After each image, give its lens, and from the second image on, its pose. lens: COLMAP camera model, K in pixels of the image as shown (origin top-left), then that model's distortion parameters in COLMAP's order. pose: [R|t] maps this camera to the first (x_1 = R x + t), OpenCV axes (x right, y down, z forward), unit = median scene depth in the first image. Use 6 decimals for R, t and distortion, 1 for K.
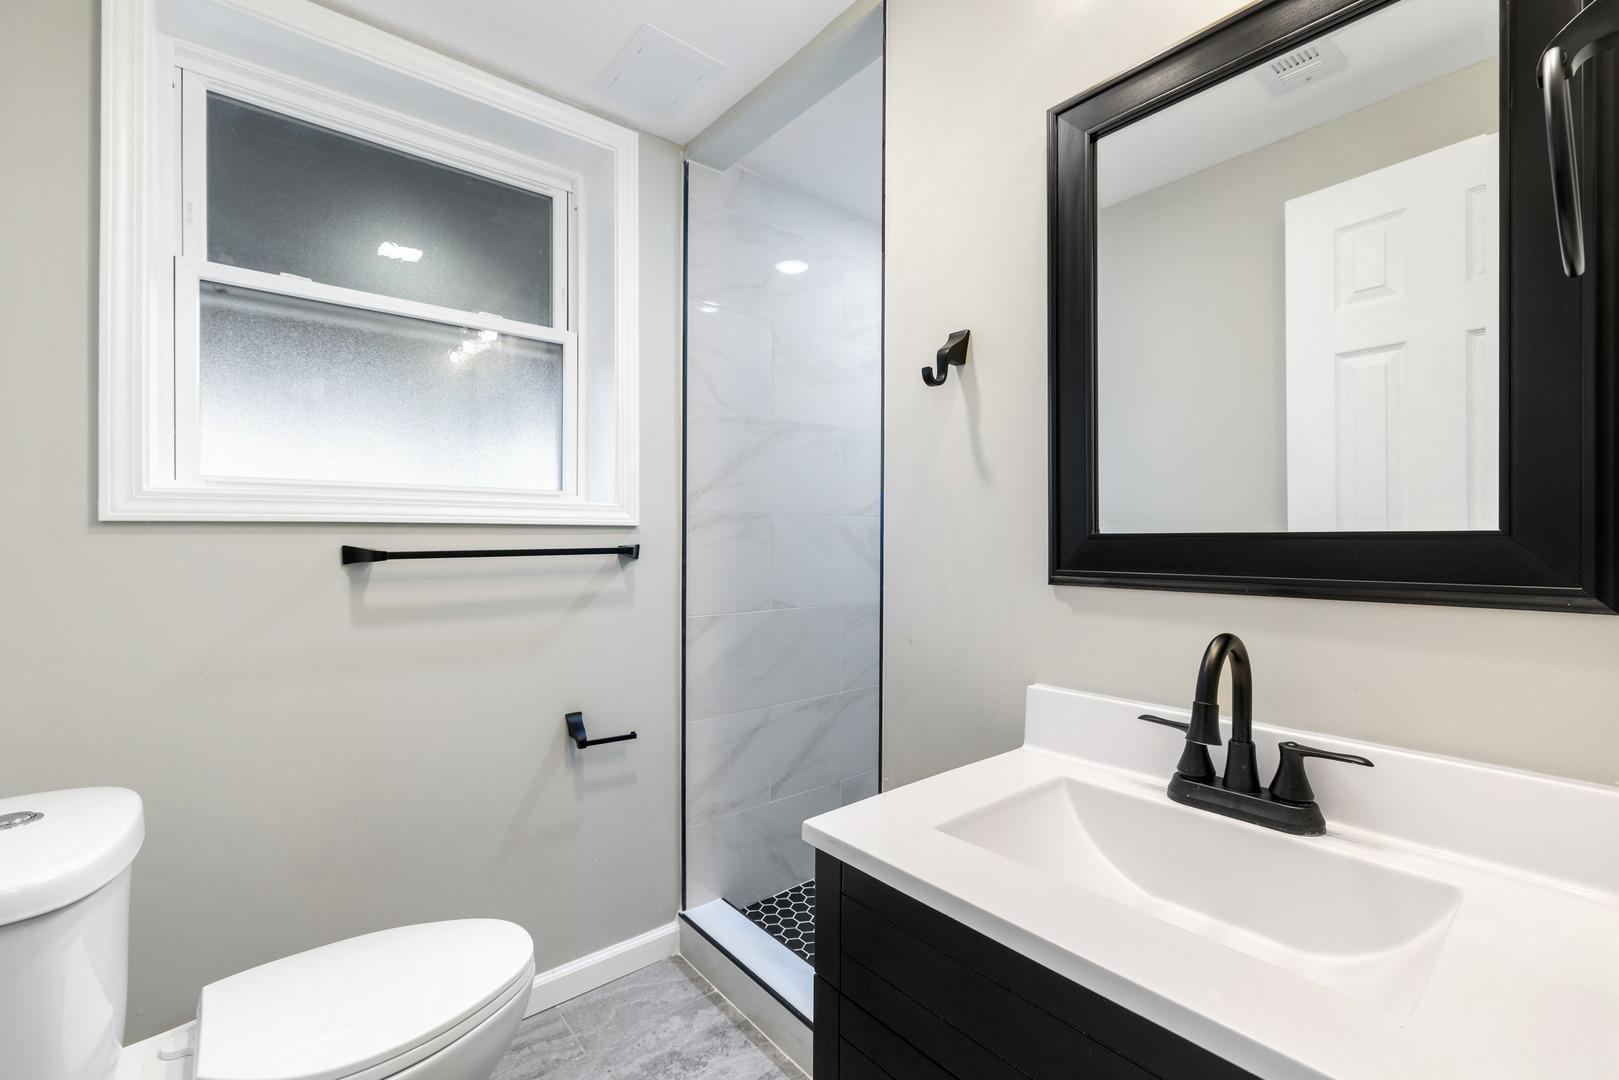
lens RADIAL K [[699.4, 0, 813.4], [0, 699.4, 535.6], [0, 0, 1]] dist [-0.002273, -0.000110]
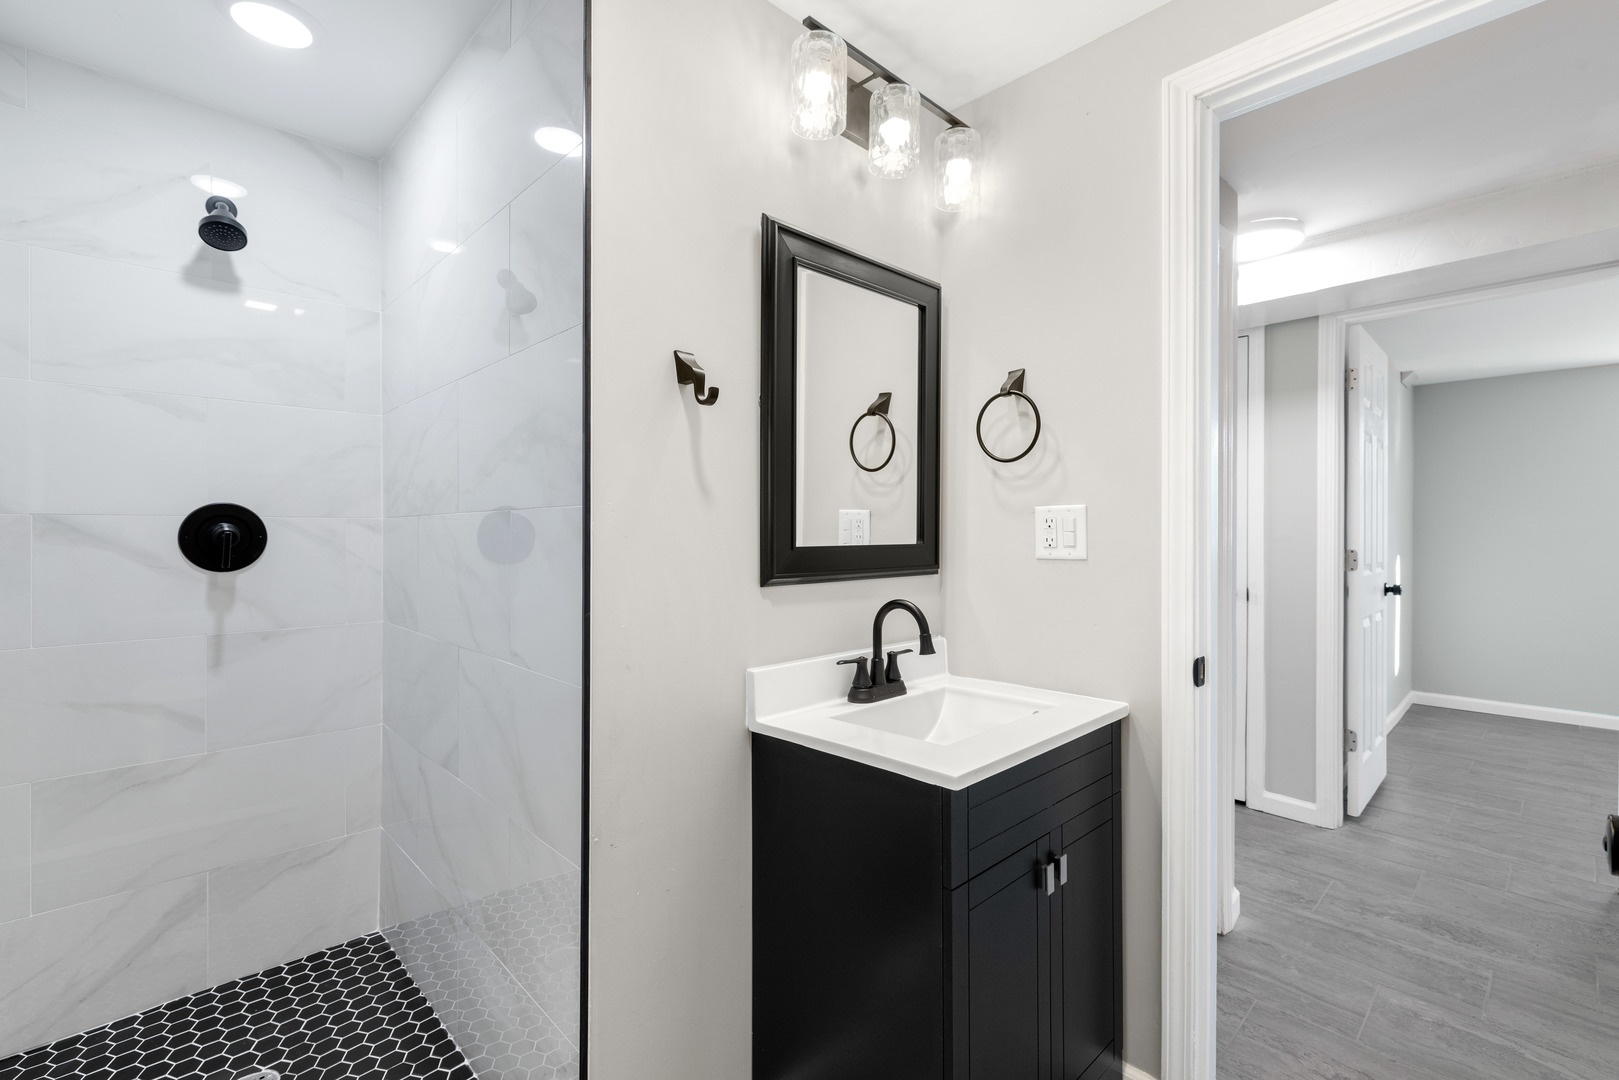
lens RADIAL K [[699.4, 0, 813.4], [0, 699.4, 535.6], [0, 0, 1]] dist [-0.002273, -0.000110]
pose [[-0.065667, -0.004834, 0.997830, -1.067750], [-0.009892, 0.999942, 0.004193, -0.033747], [-0.997793, -0.009595, -0.065711, 1.124860]]
